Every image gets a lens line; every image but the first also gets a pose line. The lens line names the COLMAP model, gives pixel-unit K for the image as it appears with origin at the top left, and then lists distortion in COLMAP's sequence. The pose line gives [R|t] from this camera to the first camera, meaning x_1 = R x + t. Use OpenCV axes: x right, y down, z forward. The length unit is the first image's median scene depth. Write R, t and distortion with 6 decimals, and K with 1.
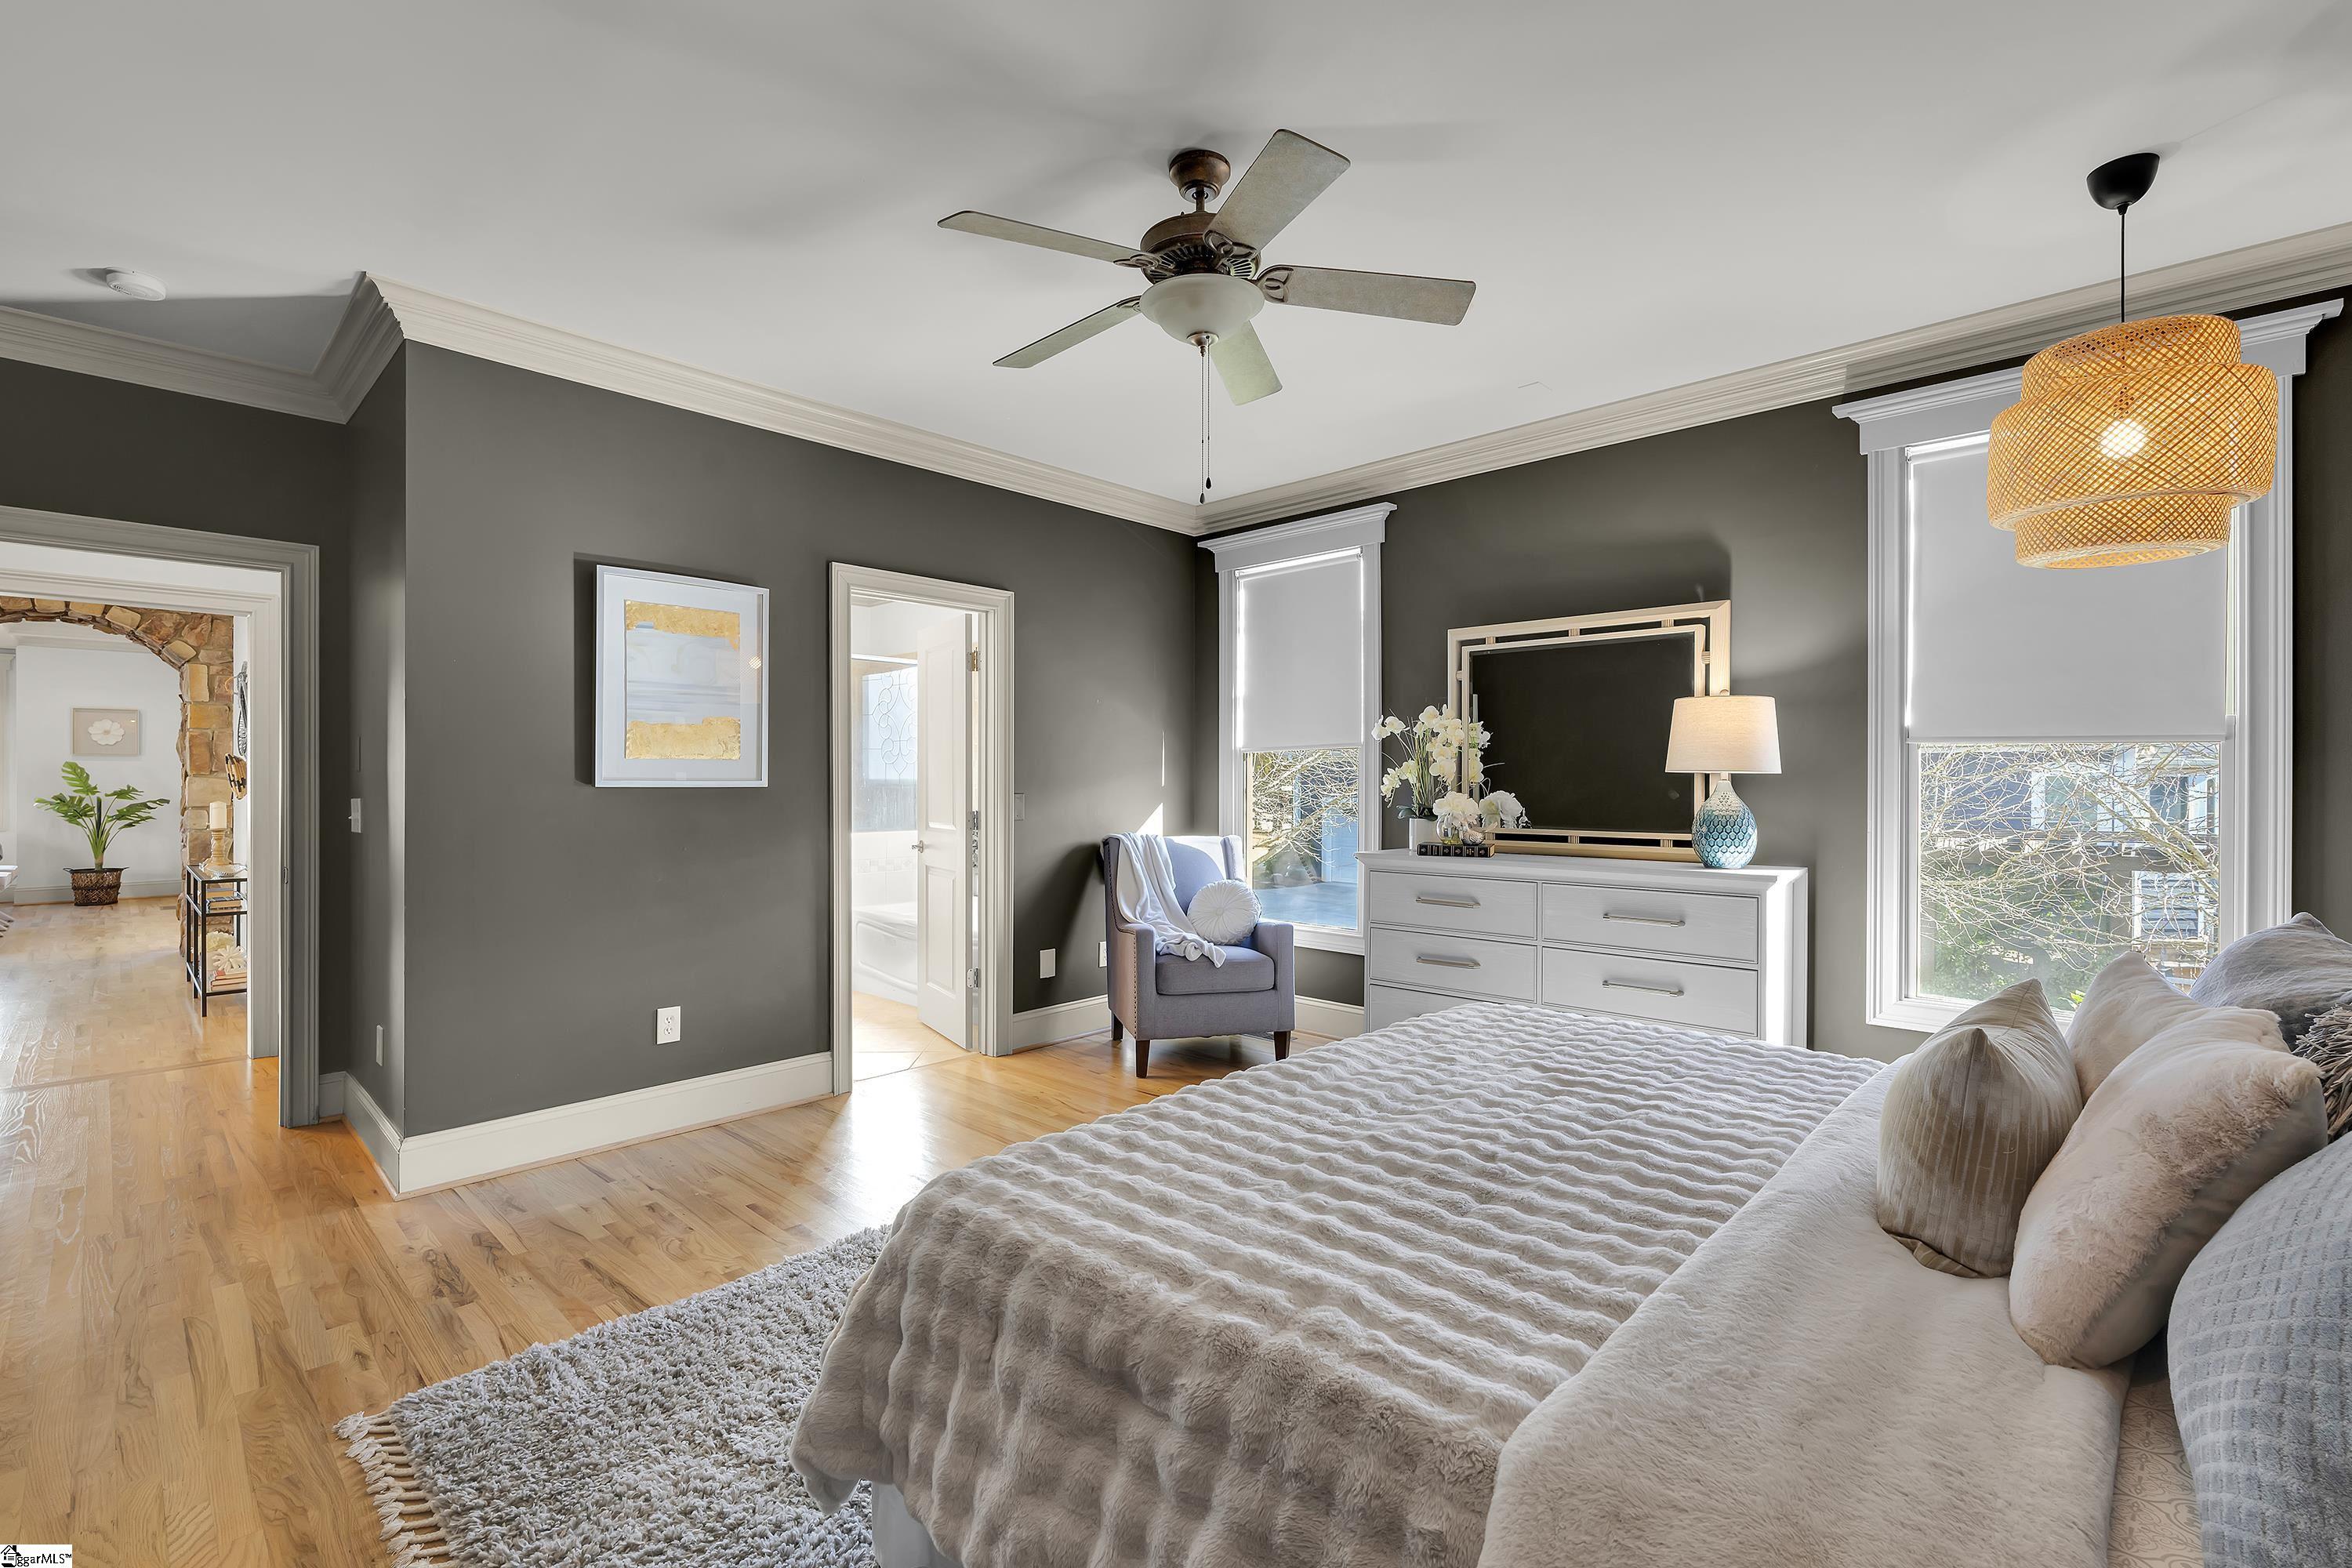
lens RADIAL K [[1029.6, 0, 1176.0], [0, 1029.6, 784.0], [0, 0, 1]] dist [-0.001287, -0.000211]
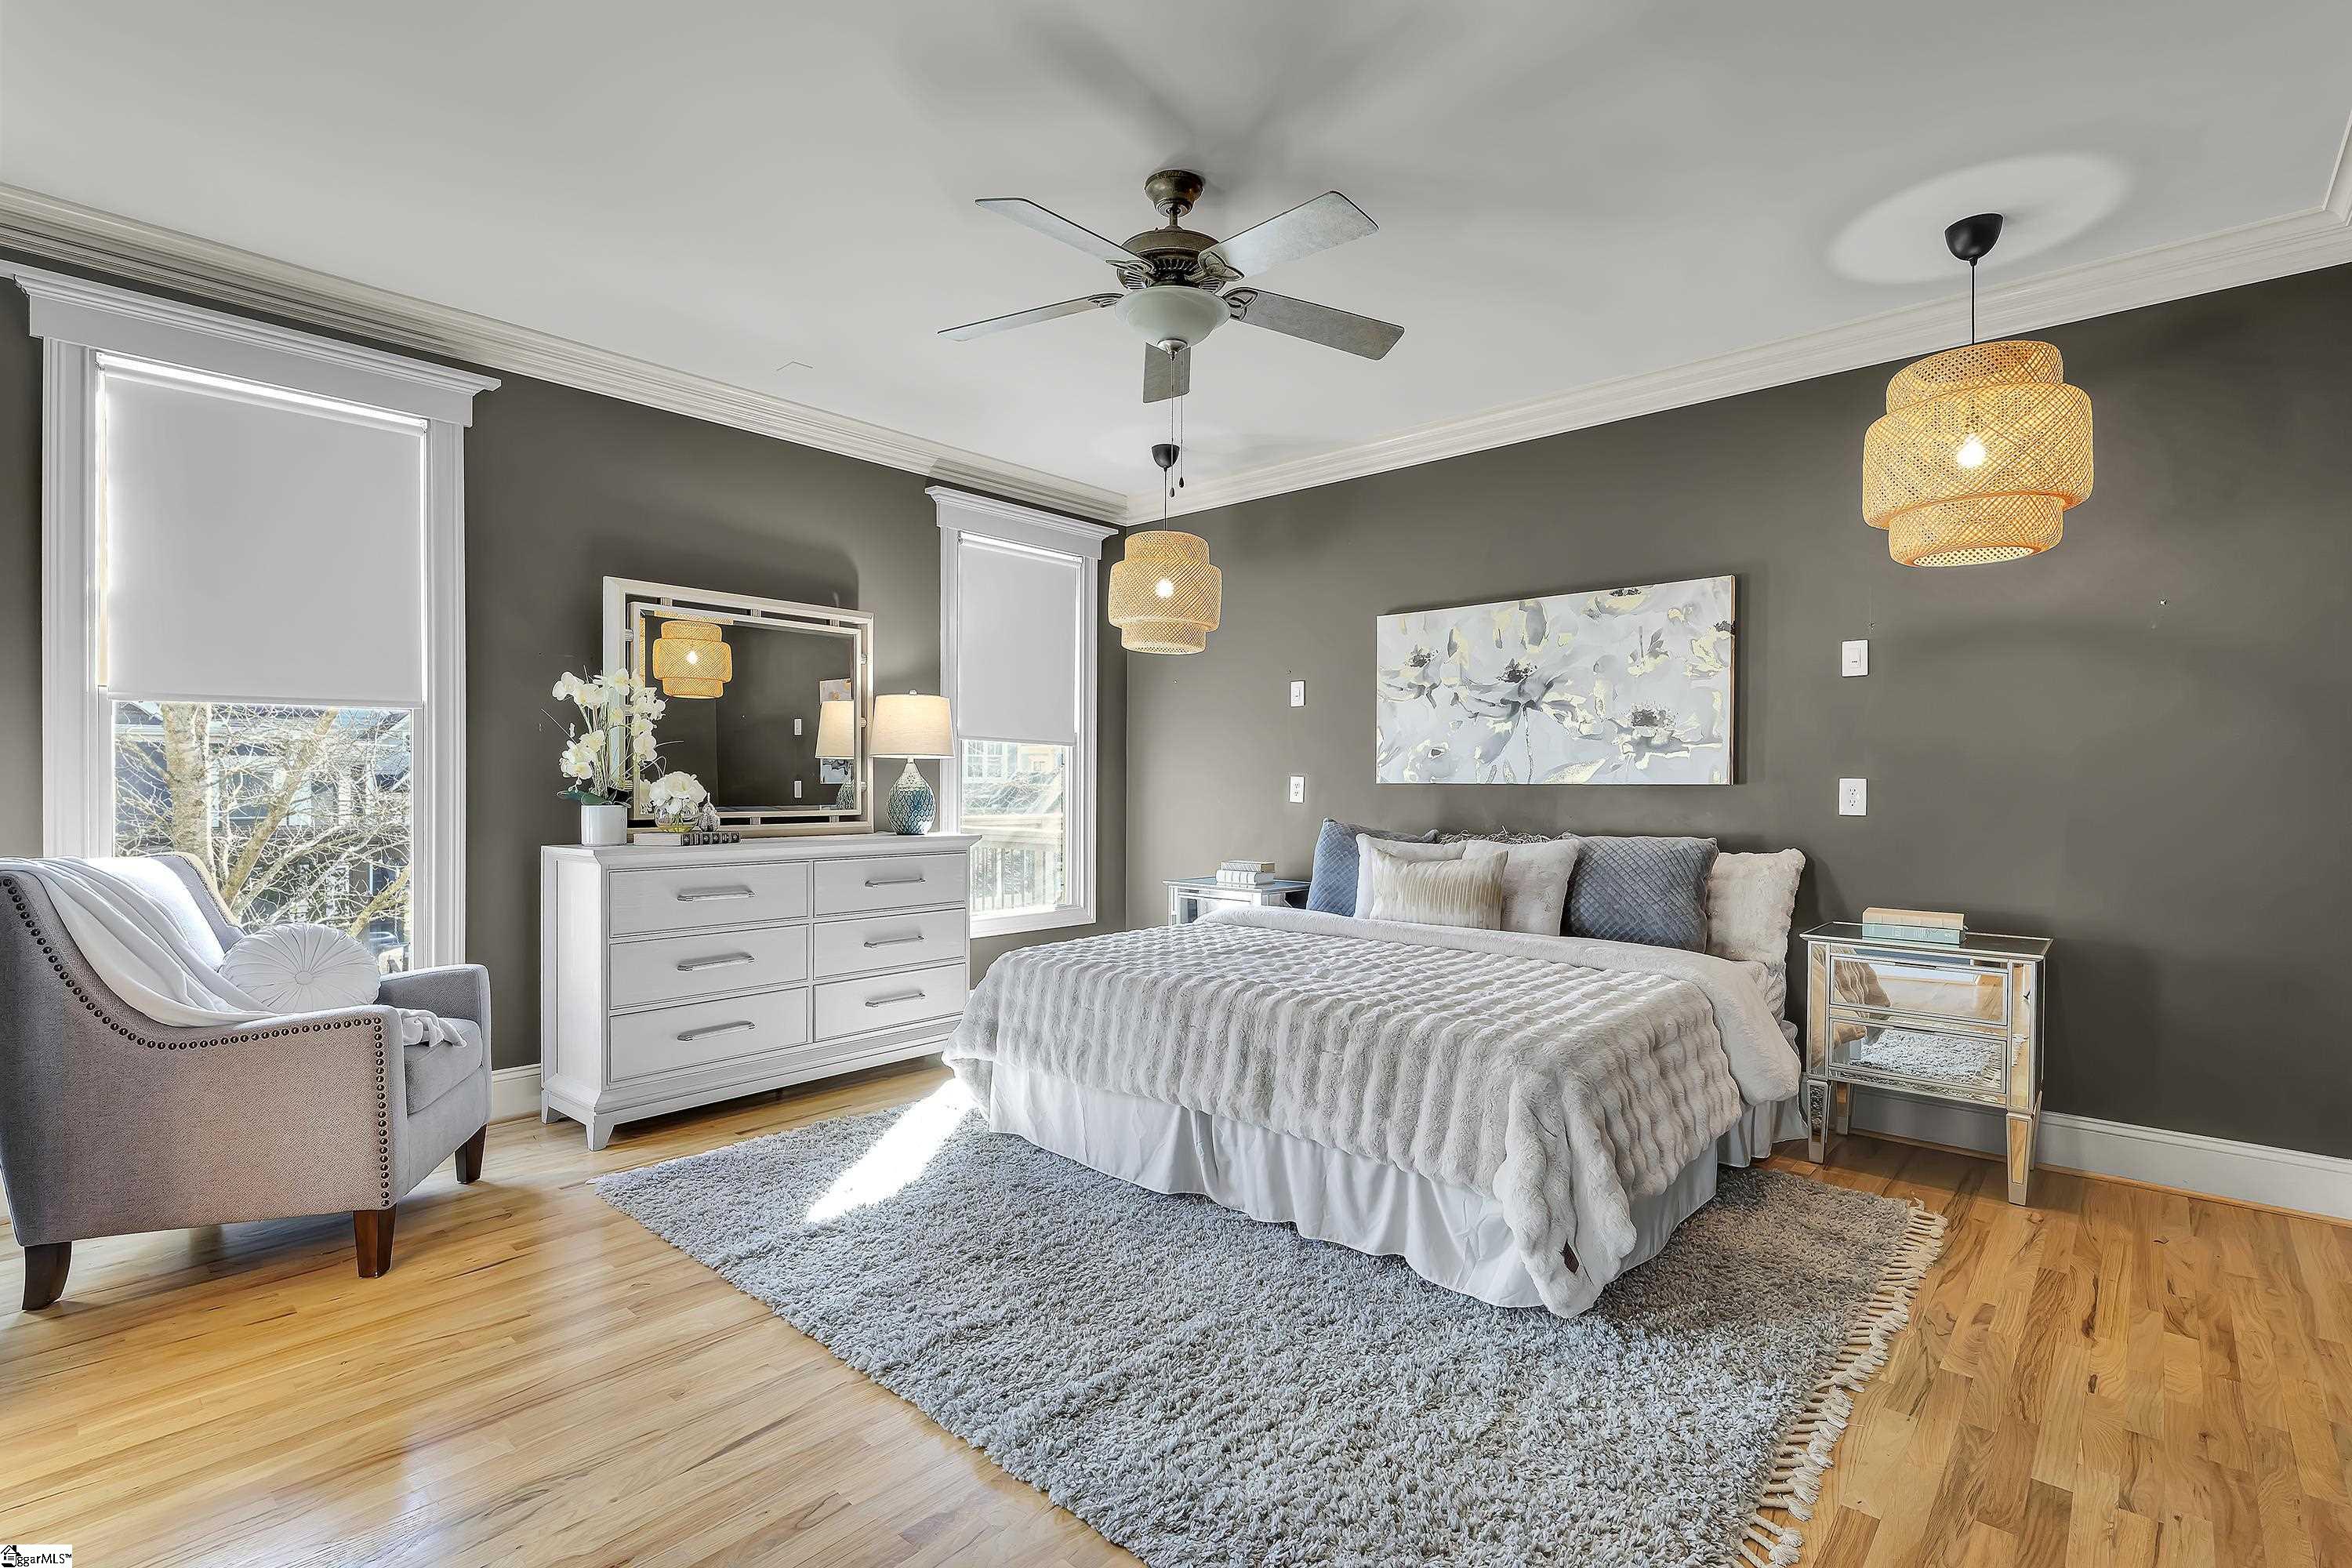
lens RADIAL K [[1117.3, 0, 1176.0], [0, 1117.3, 784.0], [0, 0, 1]] dist [-0.001219, -0.000232]
pose [[-0.029928, -0.008114, 0.999519, -0.711101], [-0.005468, 0.999953, 0.007954, 0.007557], [-0.999537, -0.005227, -0.029971, 0.625819]]
